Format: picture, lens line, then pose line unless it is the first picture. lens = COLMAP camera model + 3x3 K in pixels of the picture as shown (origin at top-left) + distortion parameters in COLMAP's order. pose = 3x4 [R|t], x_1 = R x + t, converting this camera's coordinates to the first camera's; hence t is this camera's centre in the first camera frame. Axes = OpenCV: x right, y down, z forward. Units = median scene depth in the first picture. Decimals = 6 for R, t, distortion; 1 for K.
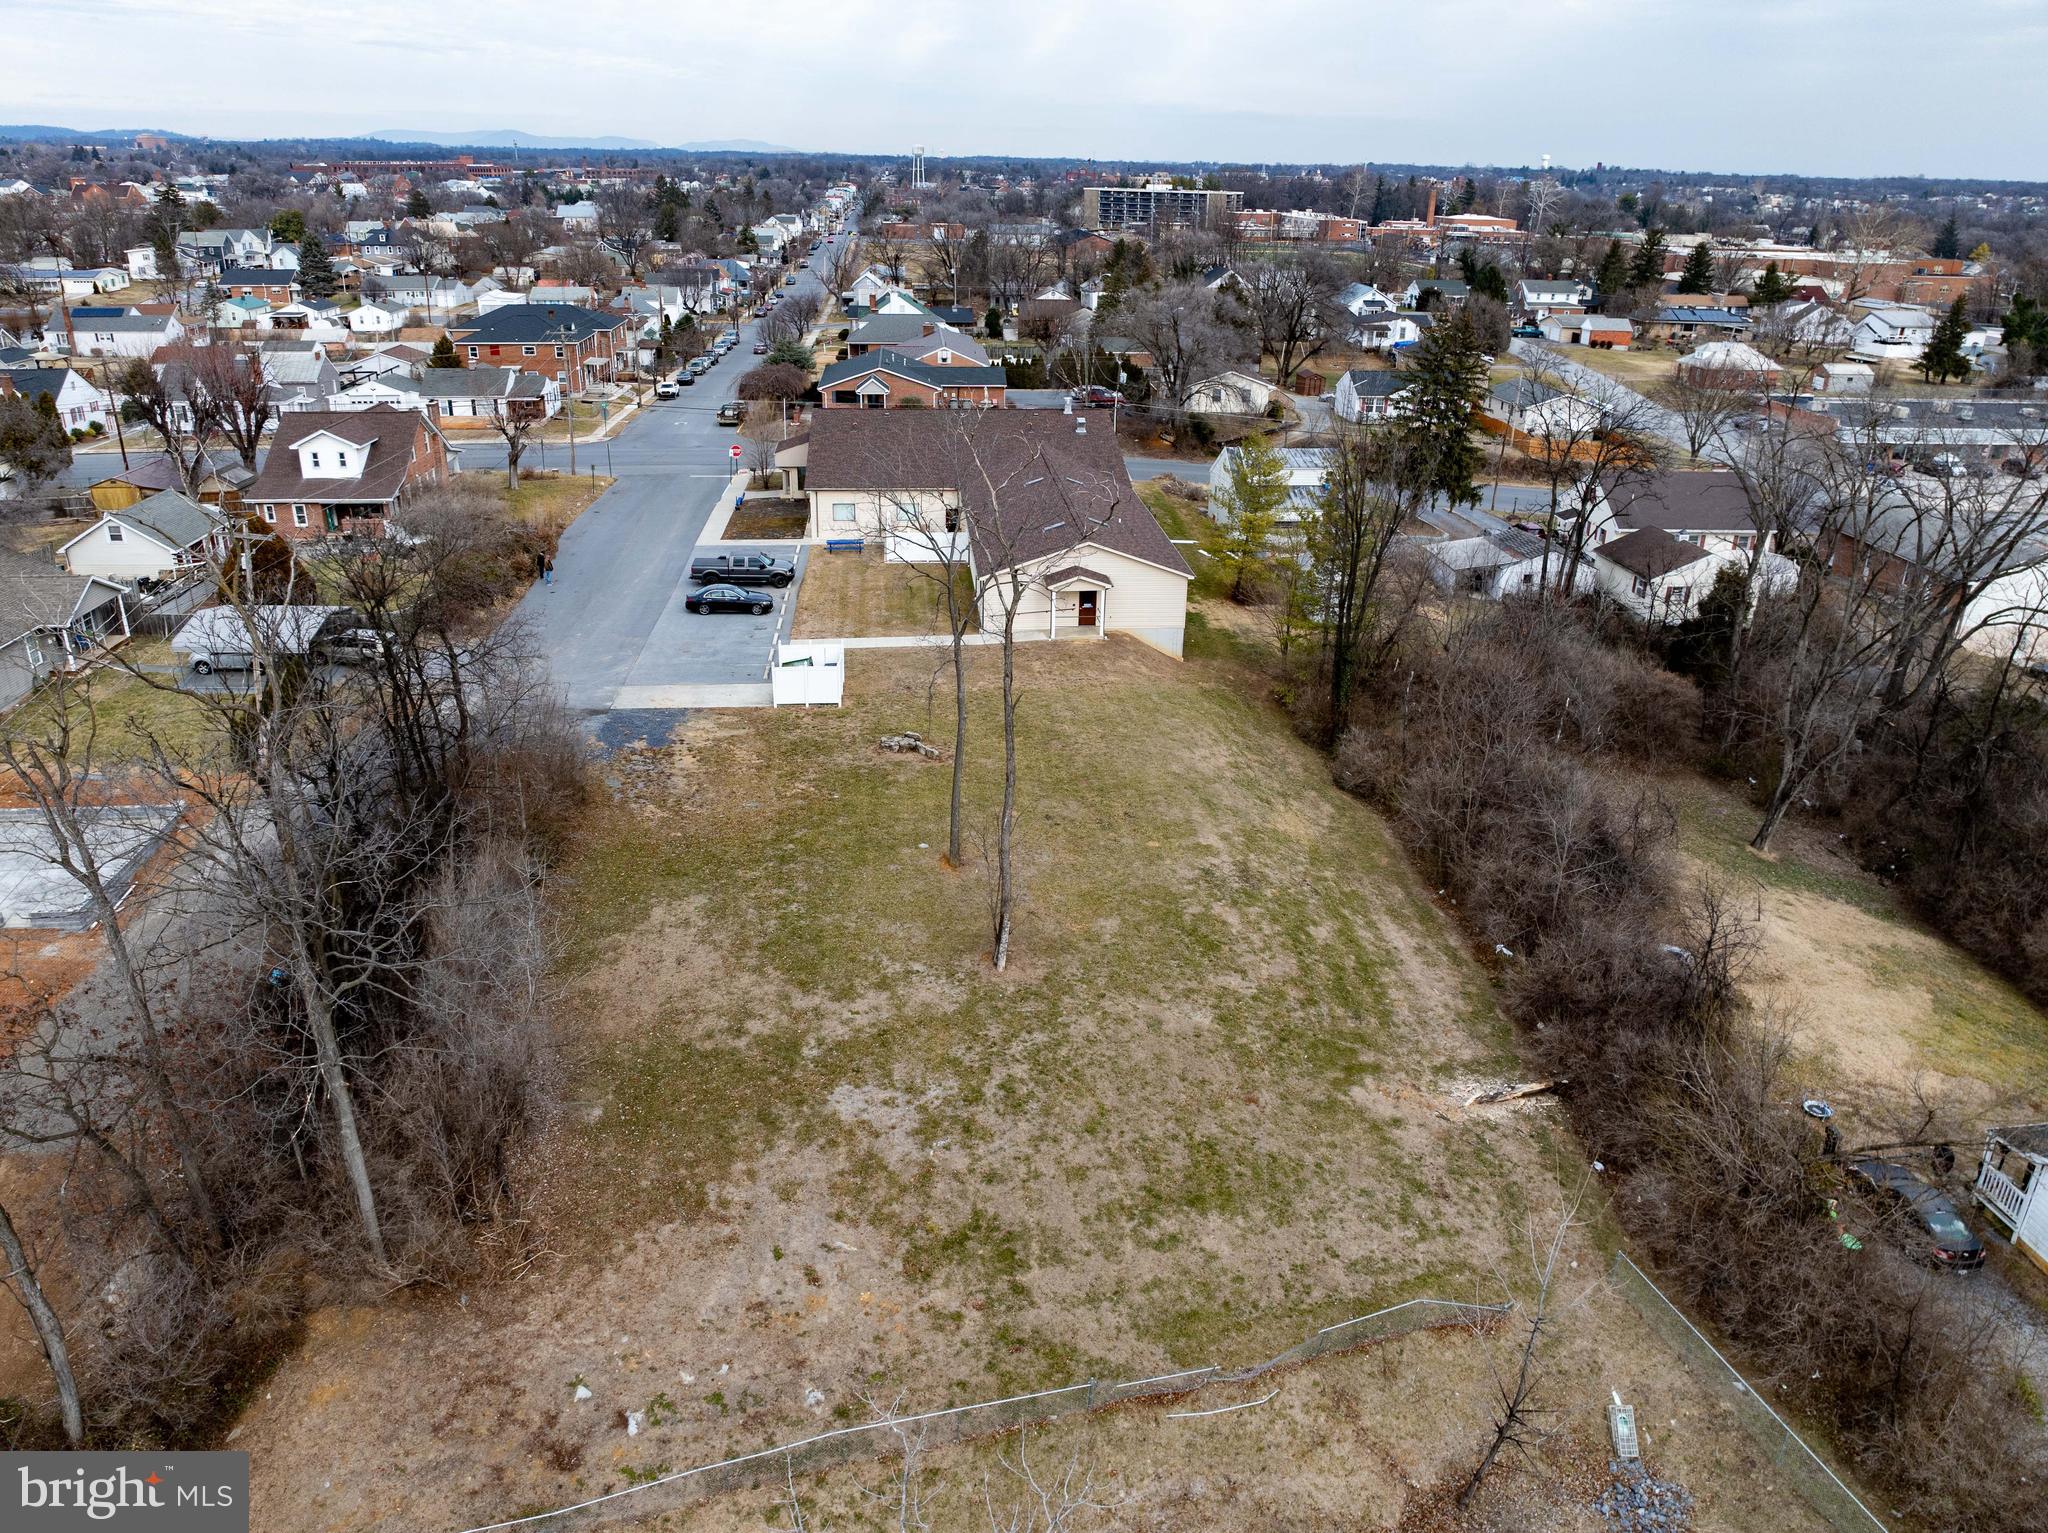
lens RADIAL K [[1448.1, 0, 1024.8], [0, 1448.1, 761.0], [0, 0, 1]] dist [-0.044064, 0.012654]
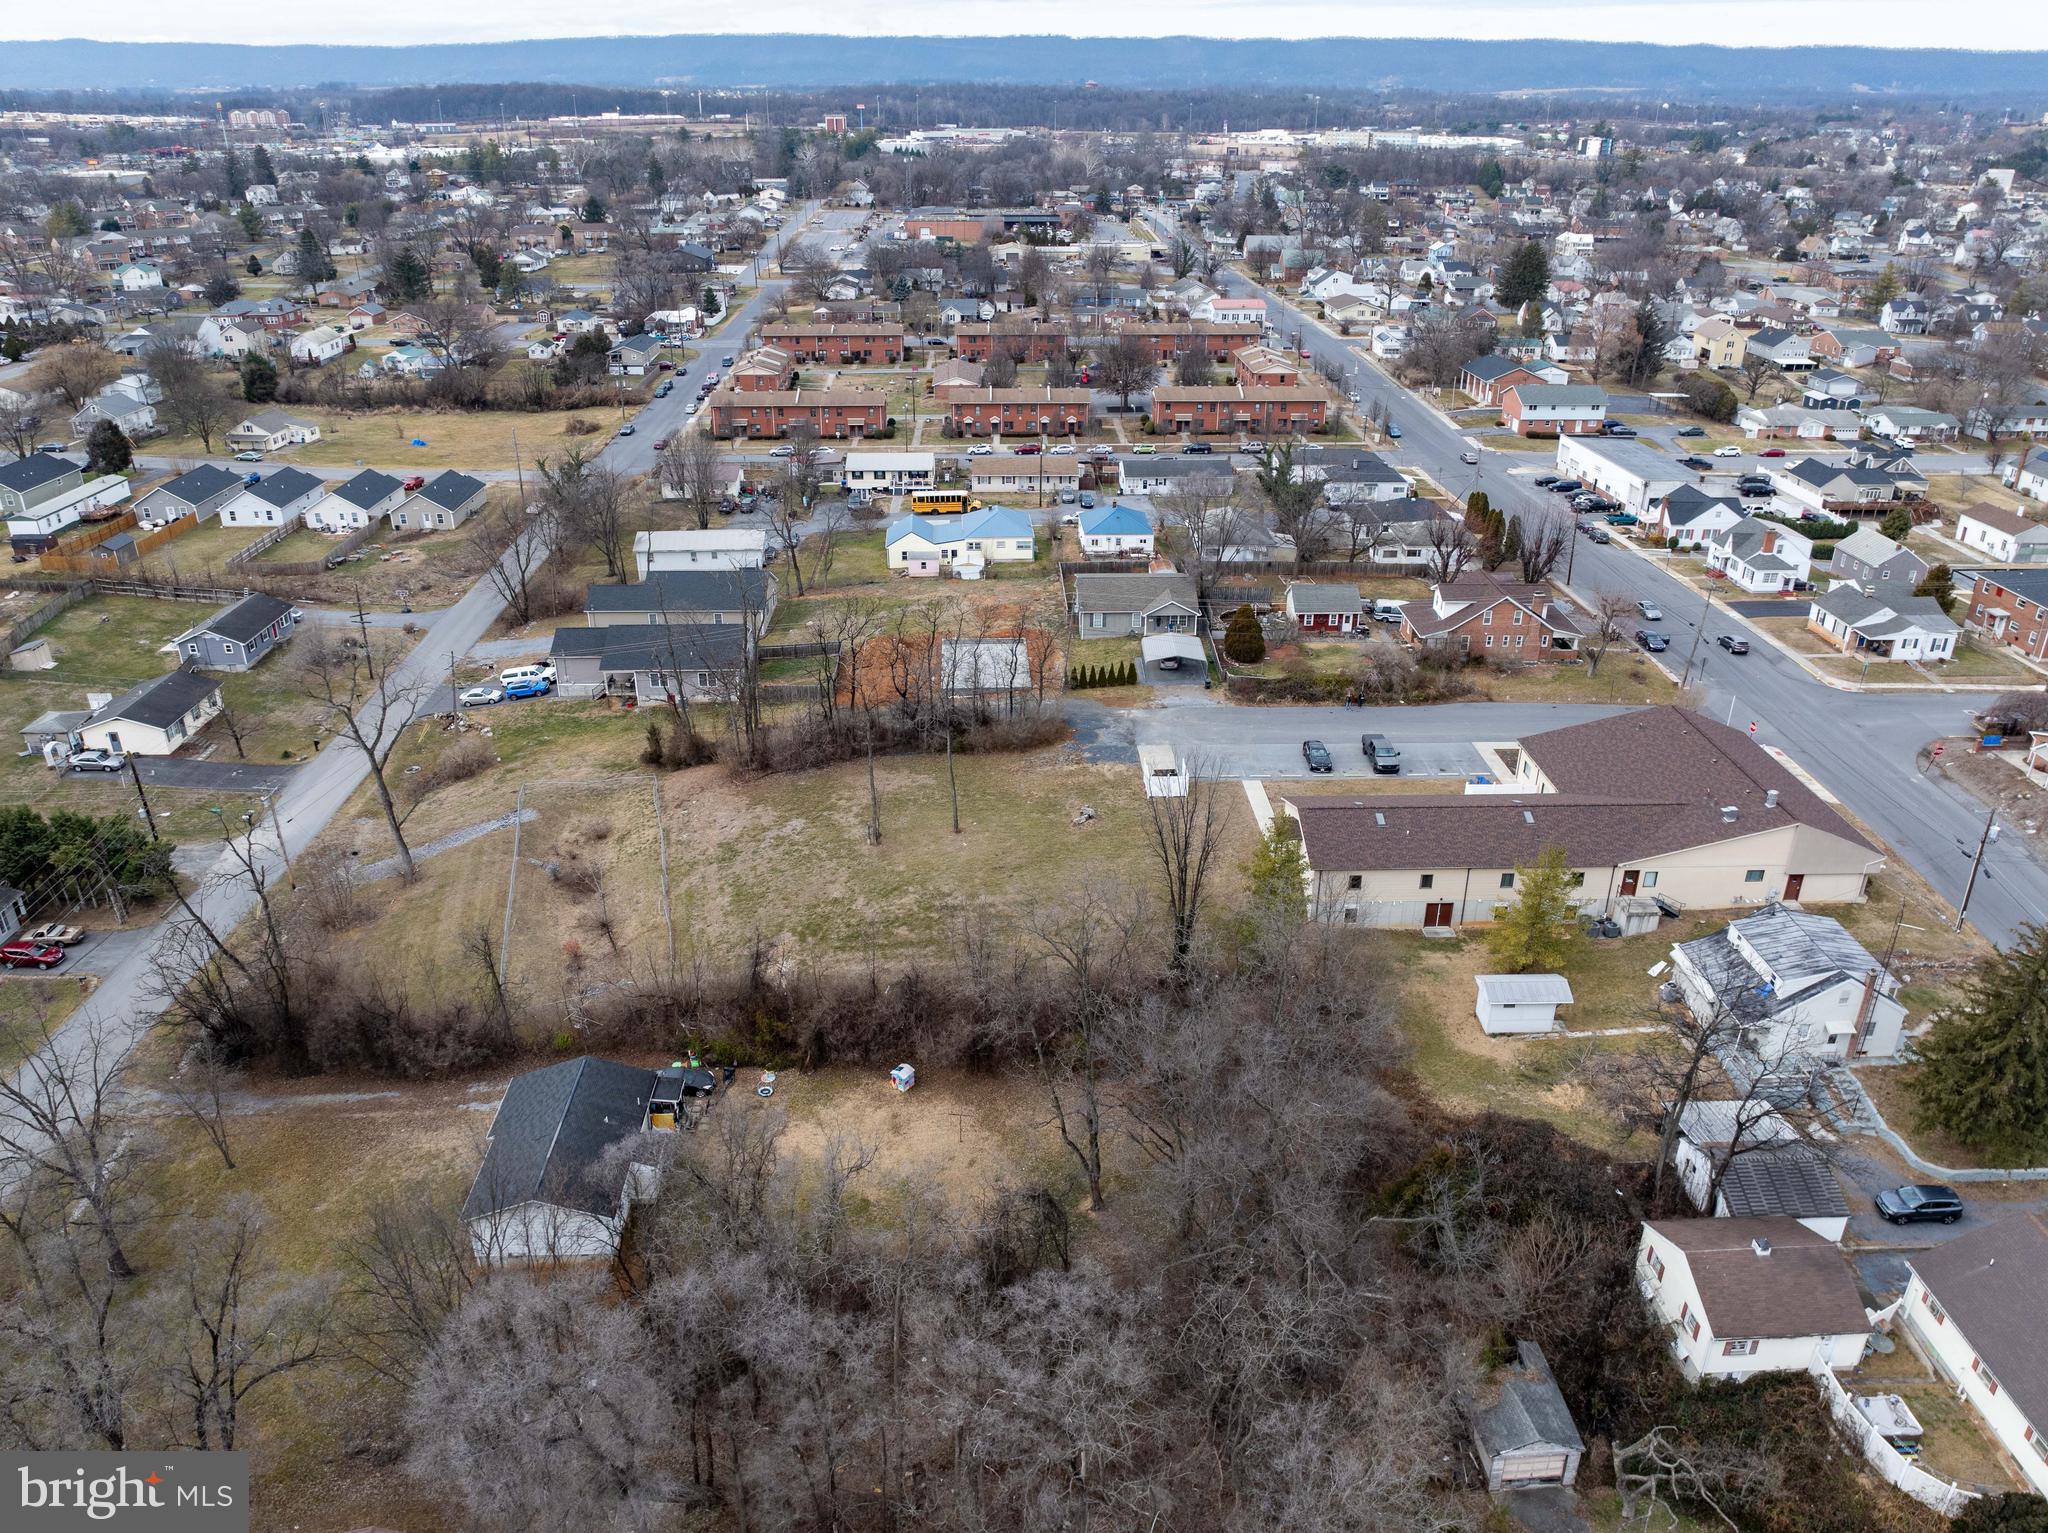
lens RADIAL K [[1448.1, 0, 1022.7], [0, 1448.1, 762.4], [0, 0, 1]] dist [-0.044064, 0.012654]
pose [[-0.060127, 0.406609, -0.911621, 2.061356], [-0.386458, 0.832568, 0.396838, -1.000814], [0.920345, 0.376164, 0.107077, 0.910630]]
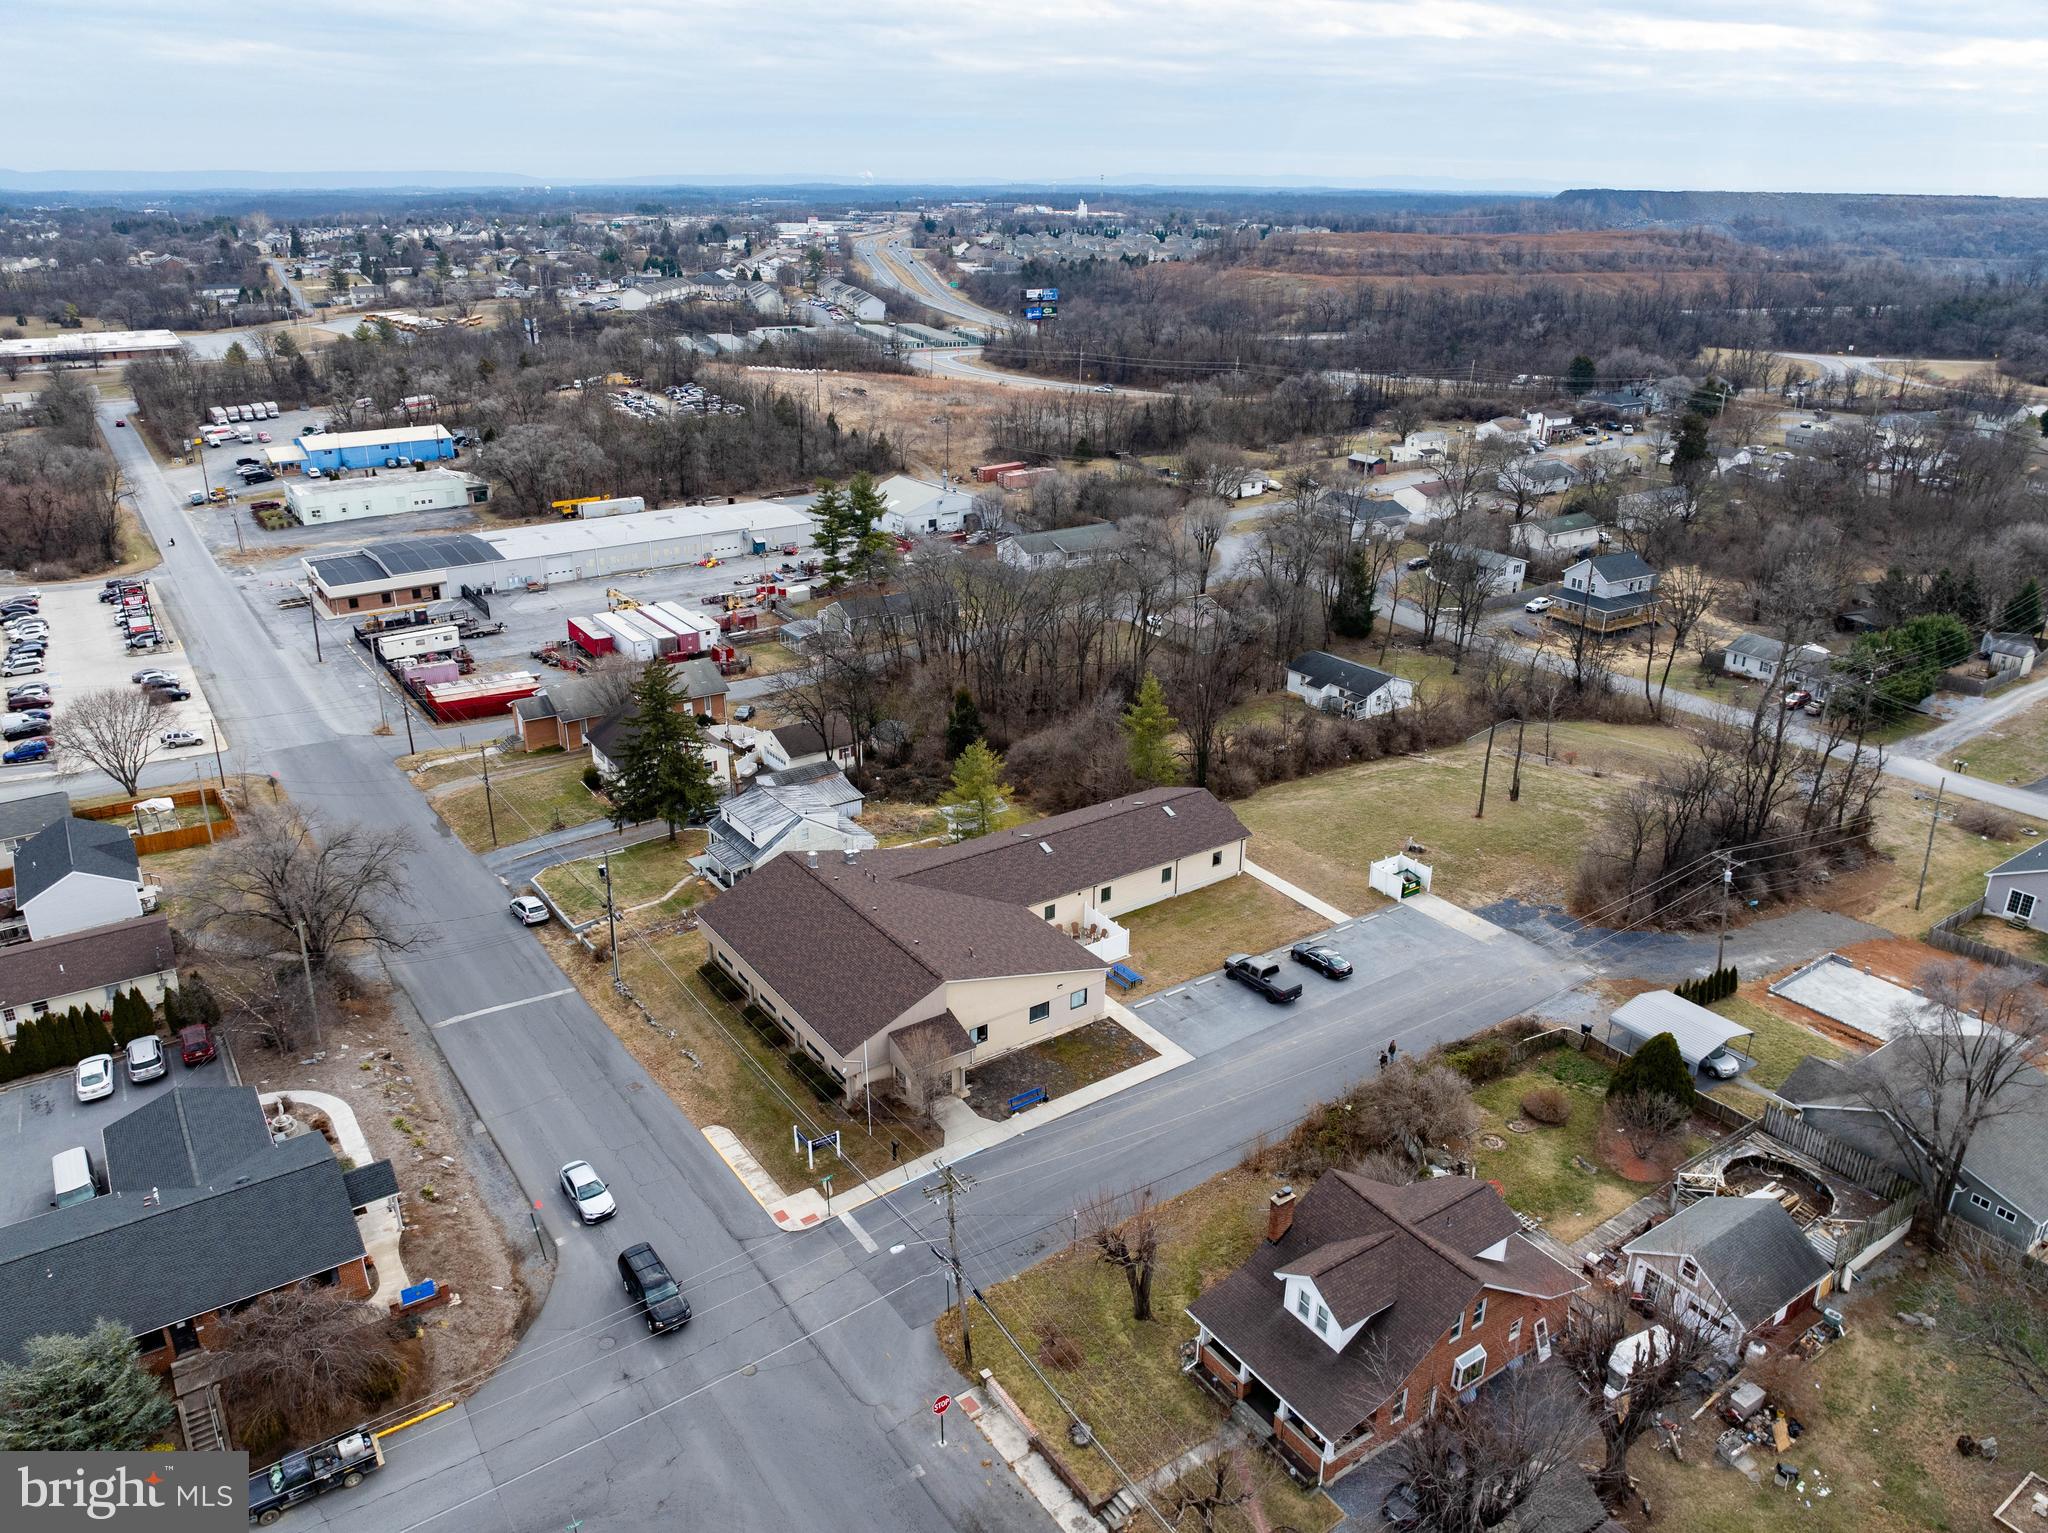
lens RADIAL K [[1448.1, 0, 1022.4], [0, 1448.1, 760.6], [0, 0, 1]] dist [-0.044064, 0.012654]
pose [[-0.495560, -0.340079, 0.799229, -1.696165], [0.322706, 0.782207, 0.532929, -1.660555], [-0.806400, 0.522014, -0.277884, 2.449003]]
